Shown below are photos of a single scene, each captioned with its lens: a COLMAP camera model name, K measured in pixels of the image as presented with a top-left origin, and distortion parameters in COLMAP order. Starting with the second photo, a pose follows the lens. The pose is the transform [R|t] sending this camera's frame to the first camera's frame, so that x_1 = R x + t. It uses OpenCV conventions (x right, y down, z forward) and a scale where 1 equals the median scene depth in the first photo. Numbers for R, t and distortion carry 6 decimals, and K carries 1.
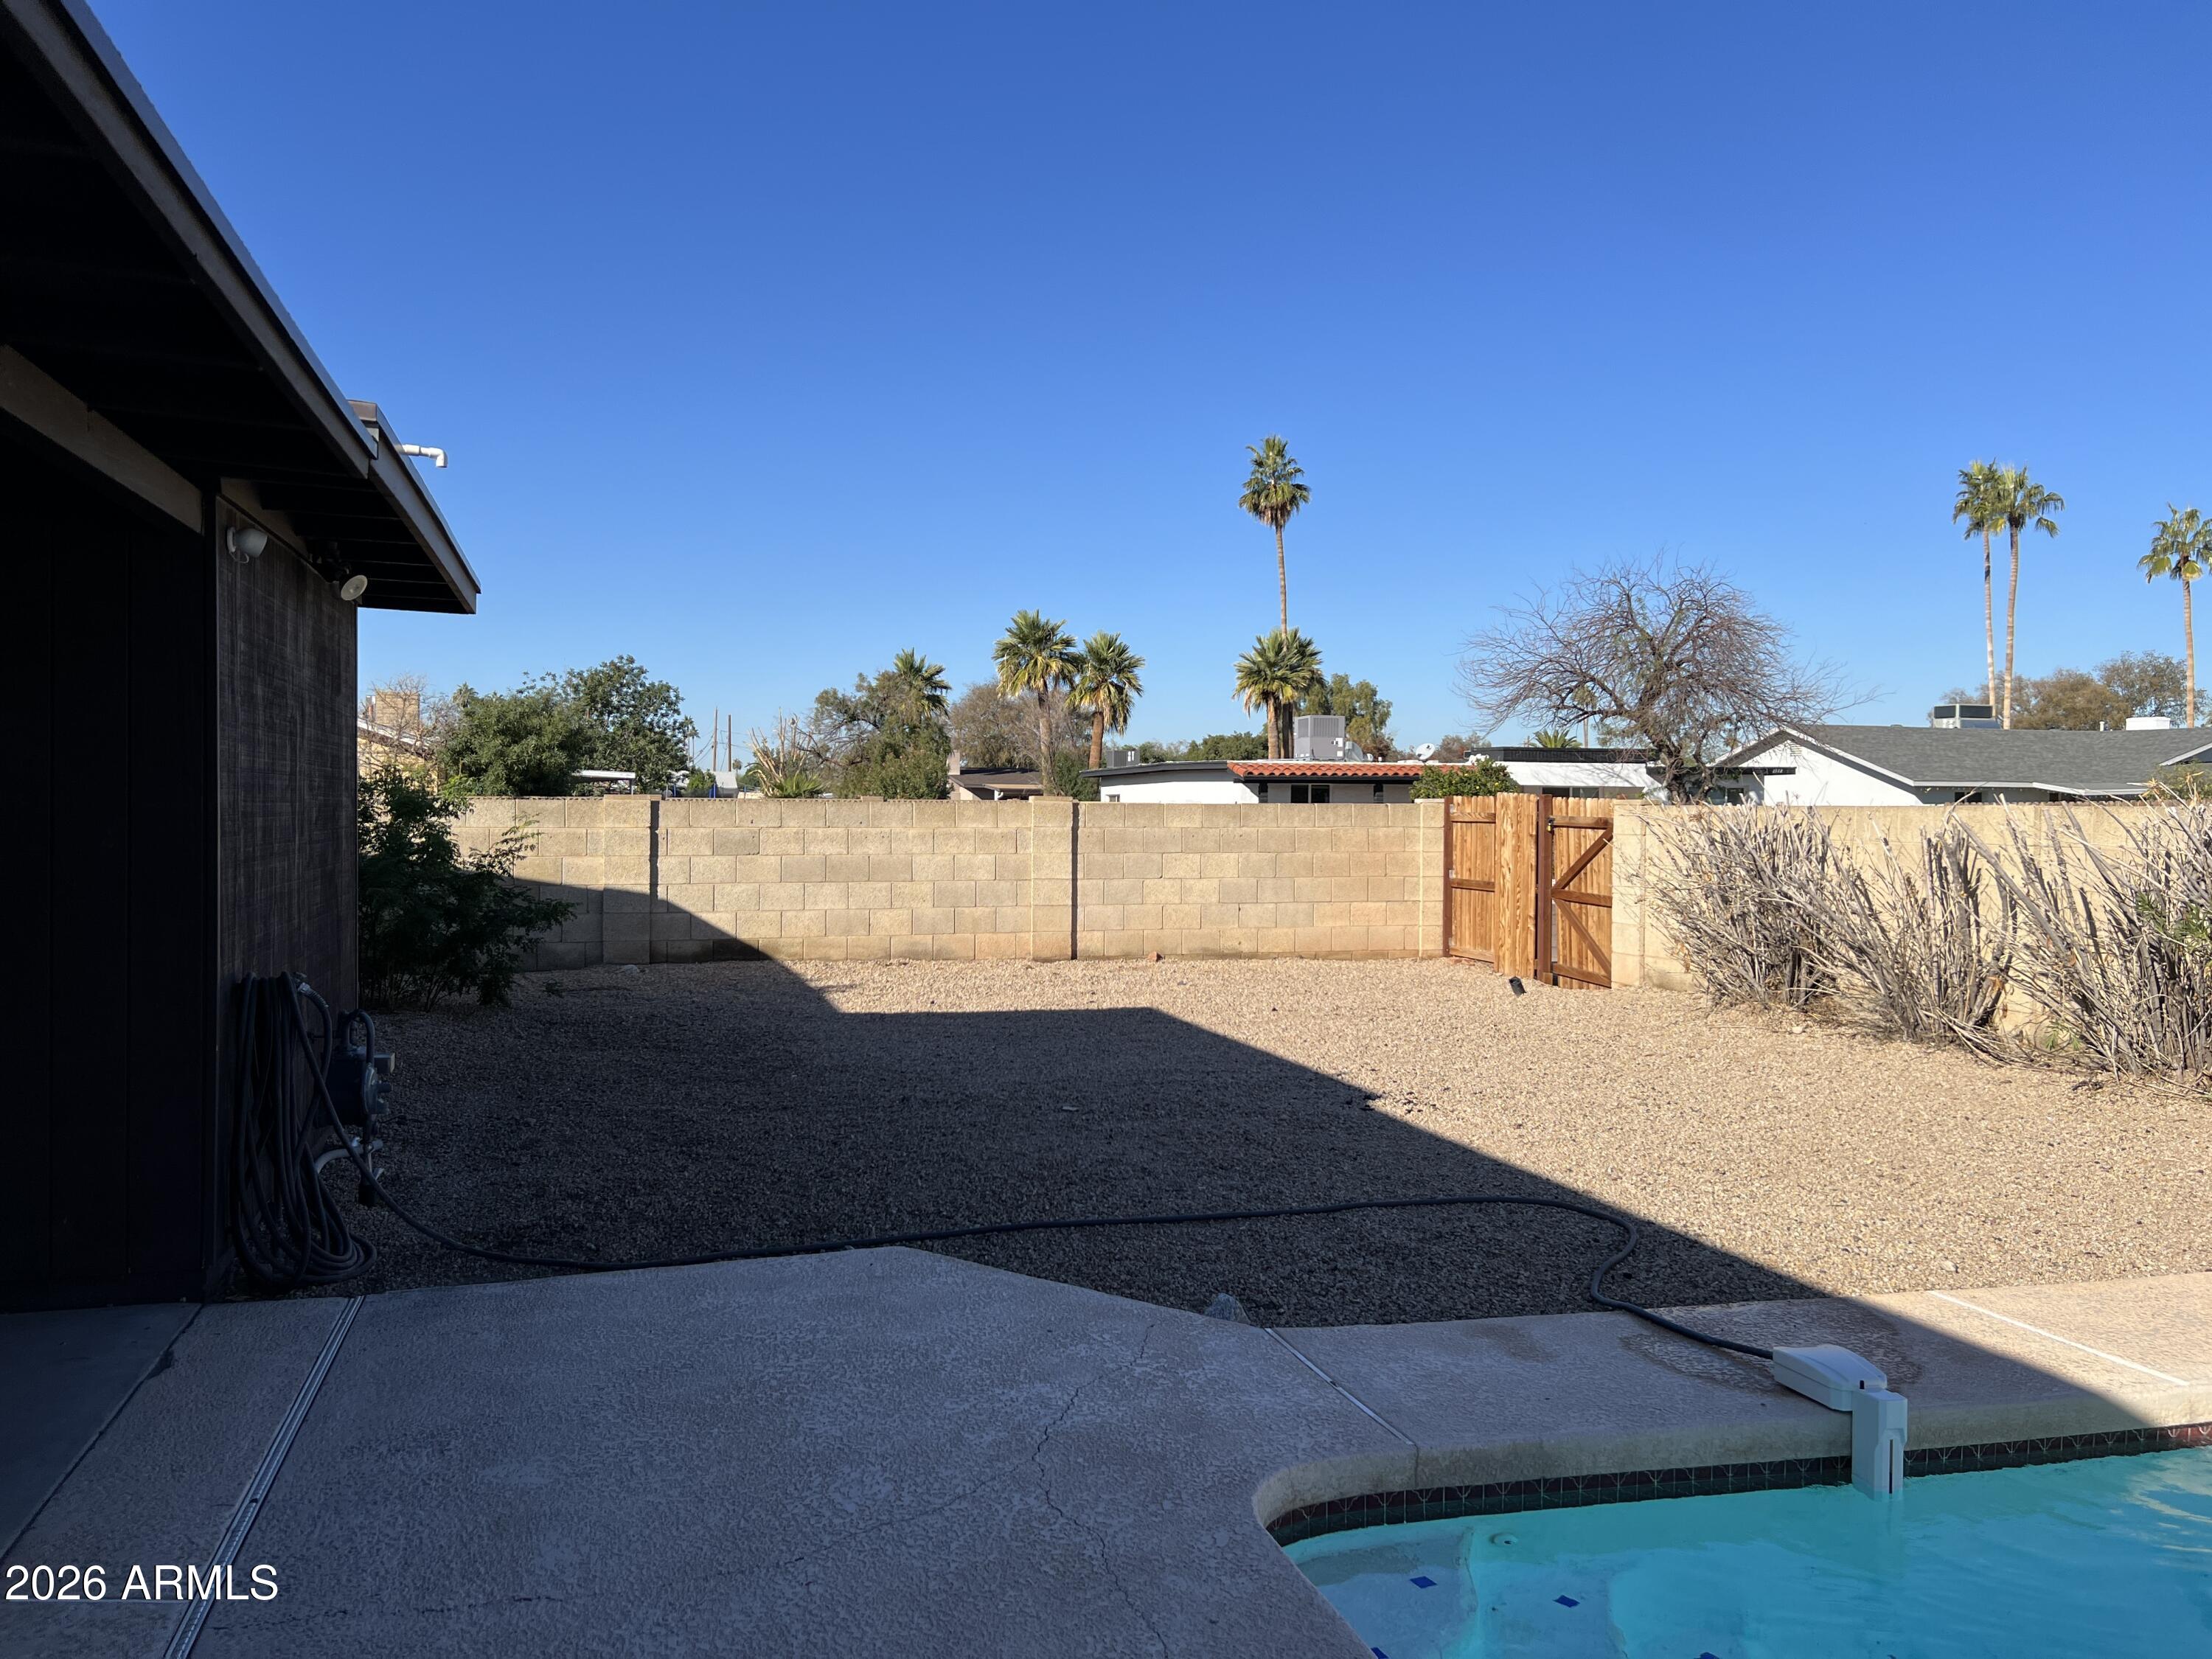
lens RADIAL K [[1668.4, 0, 1104.9], [0, 1668.4, 824.0], [0, 0, 1]] dist [-0.052038, 0.005067]
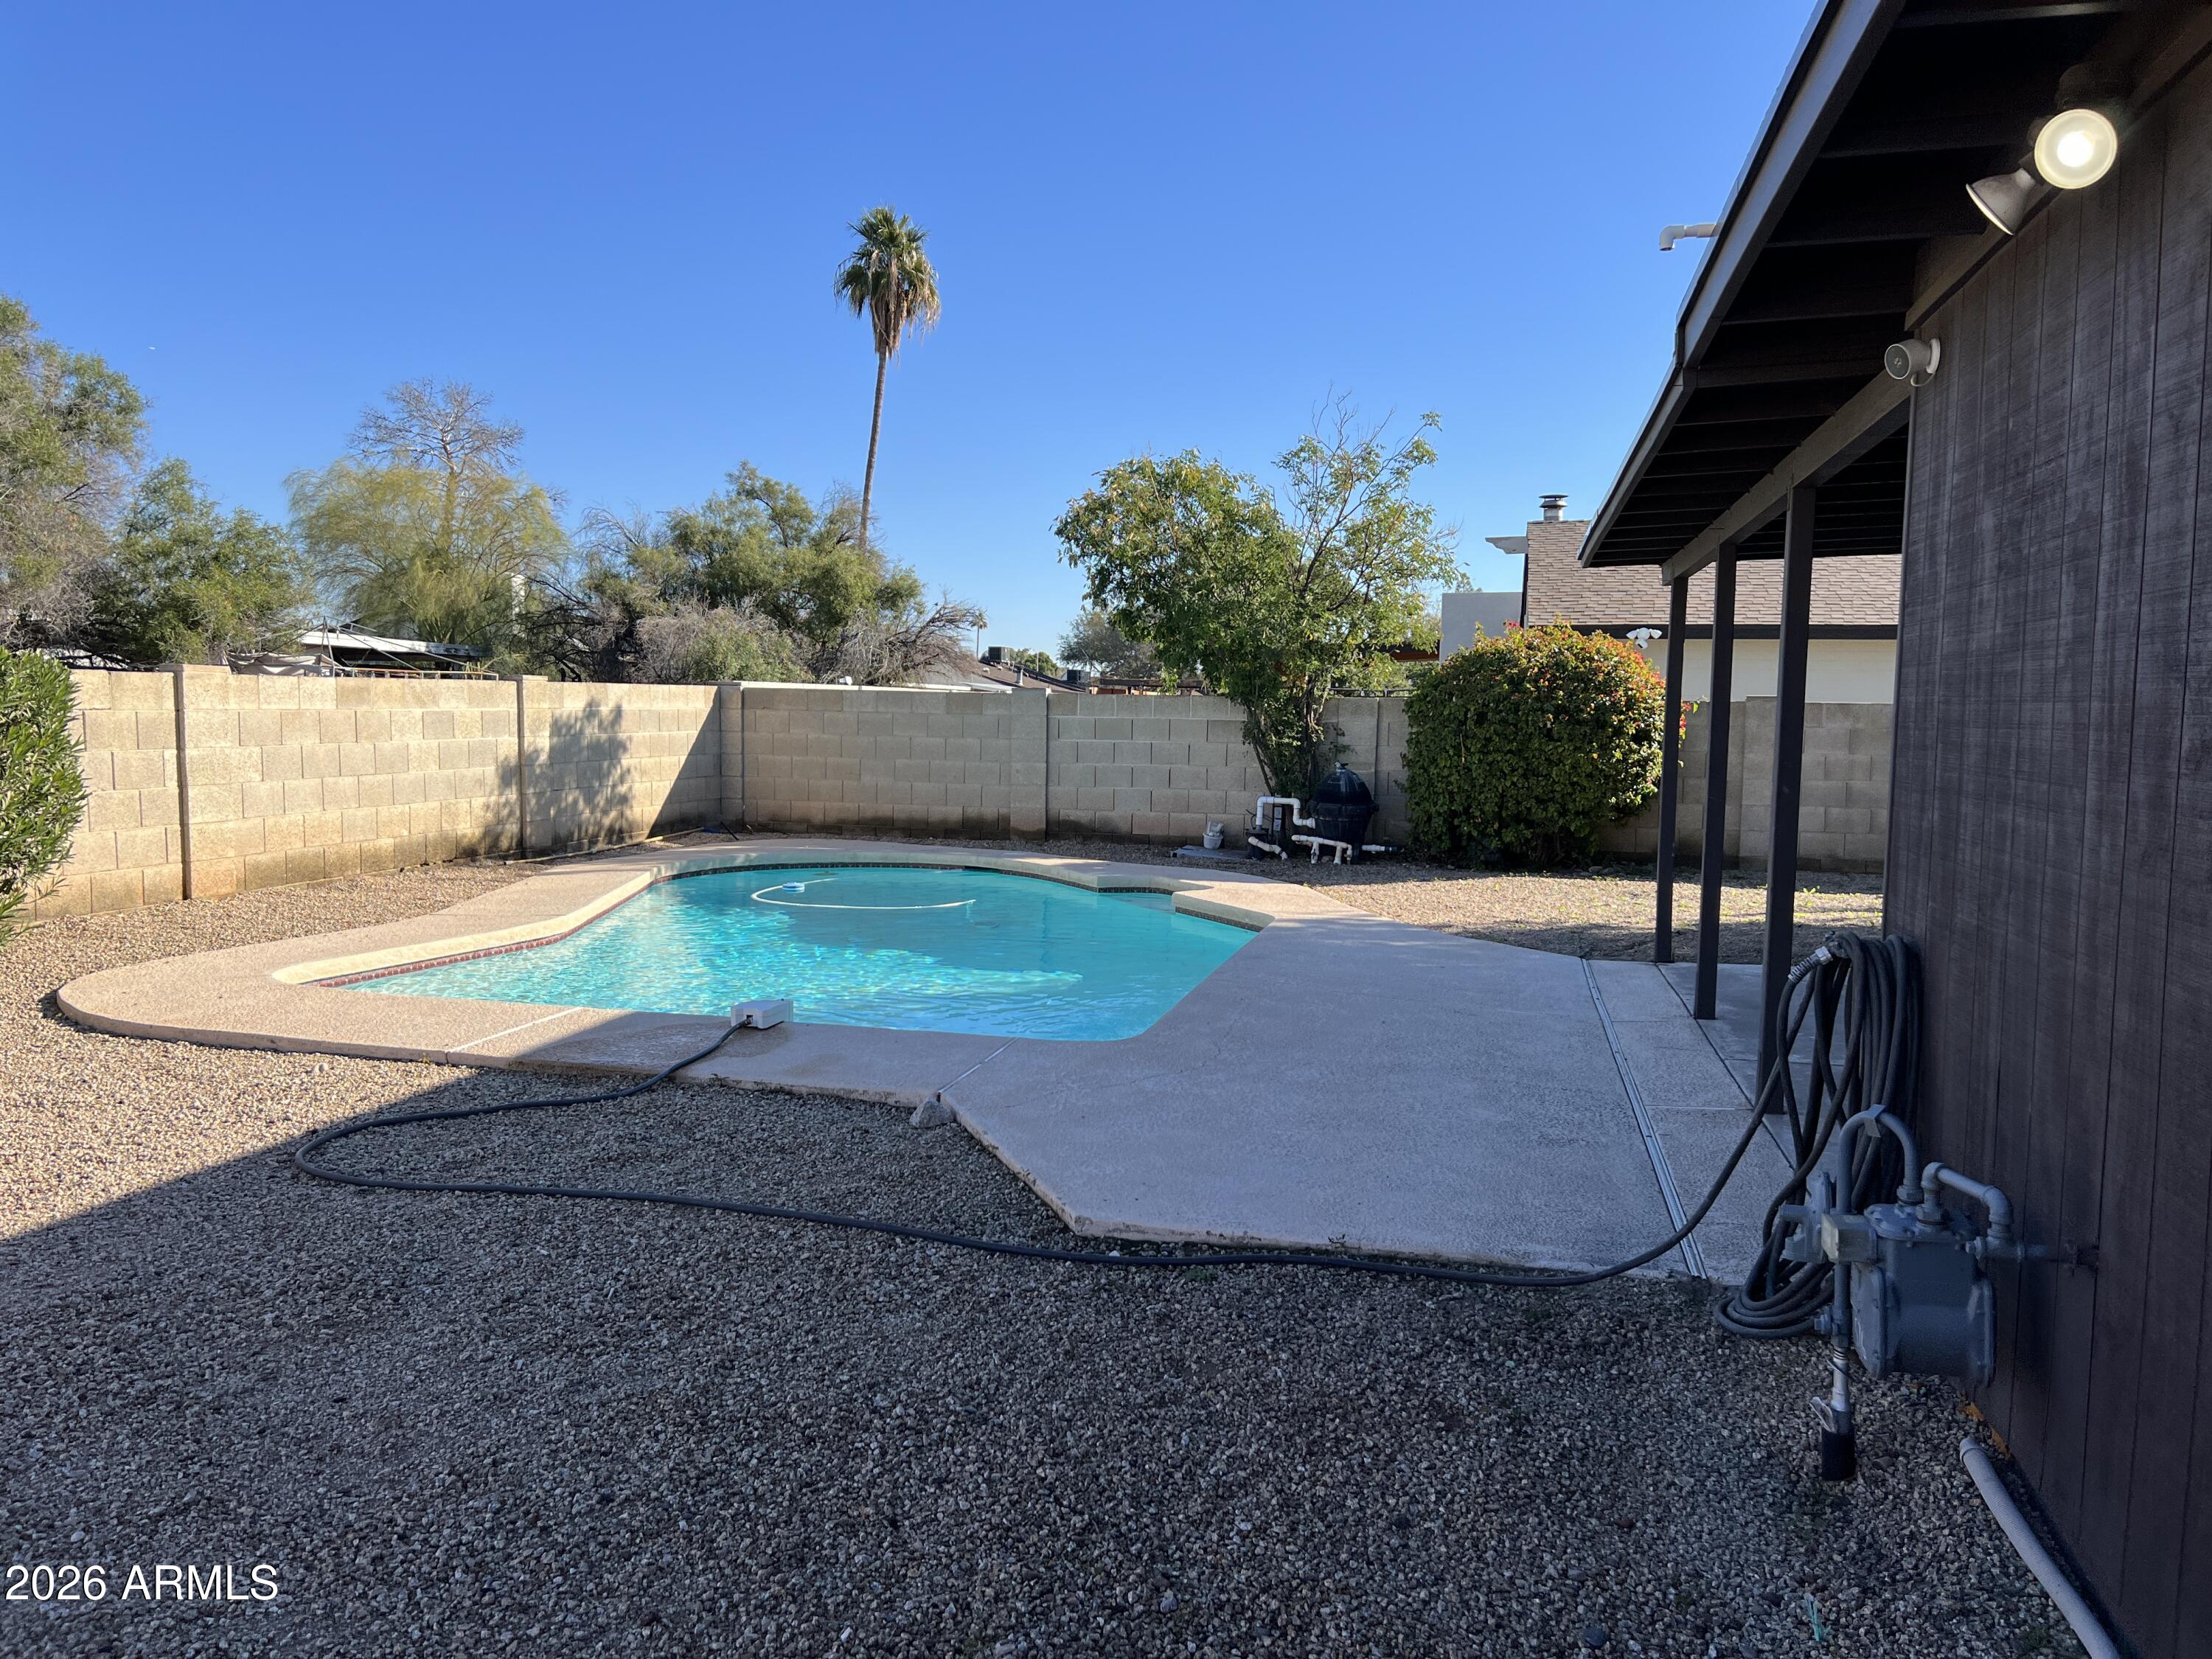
lens RADIAL K [[1668.4, 0, 1102.8], [0, 1668.4, 838.6], [0, 0, 1]] dist [-0.052038, 0.005067]
pose [[-0.867086, -0.056278, 0.494969, -0.553621], [-0.012277, 0.995711, 0.091705, -0.016001], [-0.498007, 0.073440, -0.864058, 1.745236]]
